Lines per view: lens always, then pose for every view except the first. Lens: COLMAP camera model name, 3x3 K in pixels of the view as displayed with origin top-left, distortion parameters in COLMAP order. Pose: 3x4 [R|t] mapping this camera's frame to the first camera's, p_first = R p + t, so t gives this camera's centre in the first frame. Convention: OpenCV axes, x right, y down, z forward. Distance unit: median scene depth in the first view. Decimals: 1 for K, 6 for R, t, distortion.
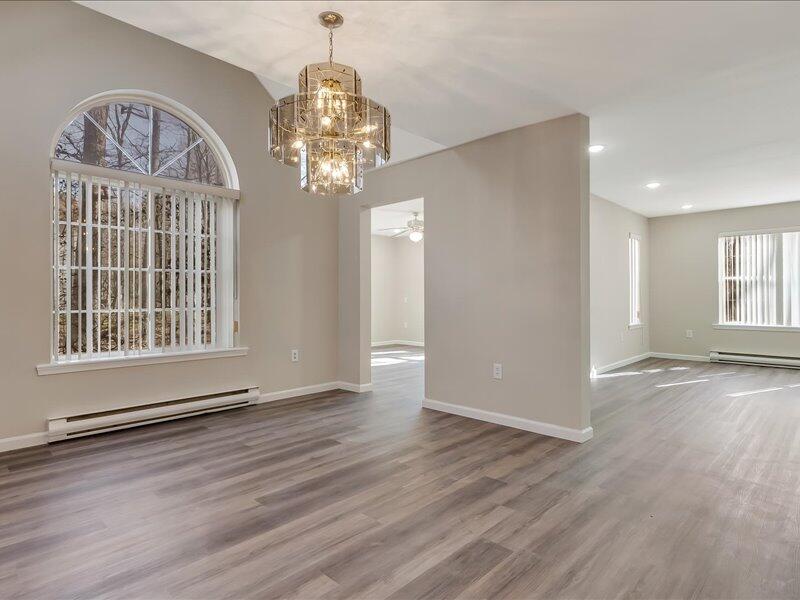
lens RADIAL K [[450.3, 0, 394.2], [0, 450.3, 299.7], [0, 0, 1]] dist [0.004397, 0.002281]
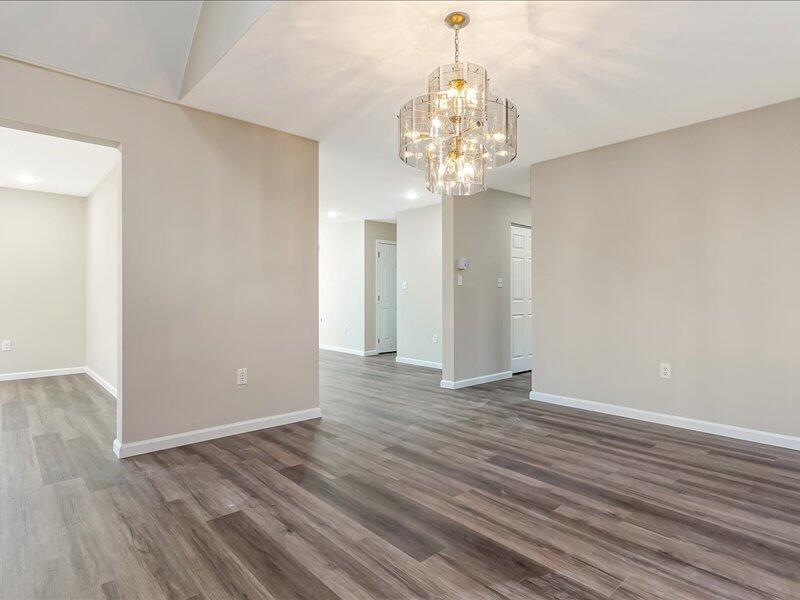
lens RADIAL K [[450.3, 0, 394.2], [0, 450.3, 299.7], [0, 0, 1]] dist [0.004397, 0.002281]
pose [[0.068734, -0.004210, 0.997626, -1.043174], [0.003683, 0.999985, 0.003966, -0.002669], [-0.997628, 0.003402, 0.068749, 0.963922]]
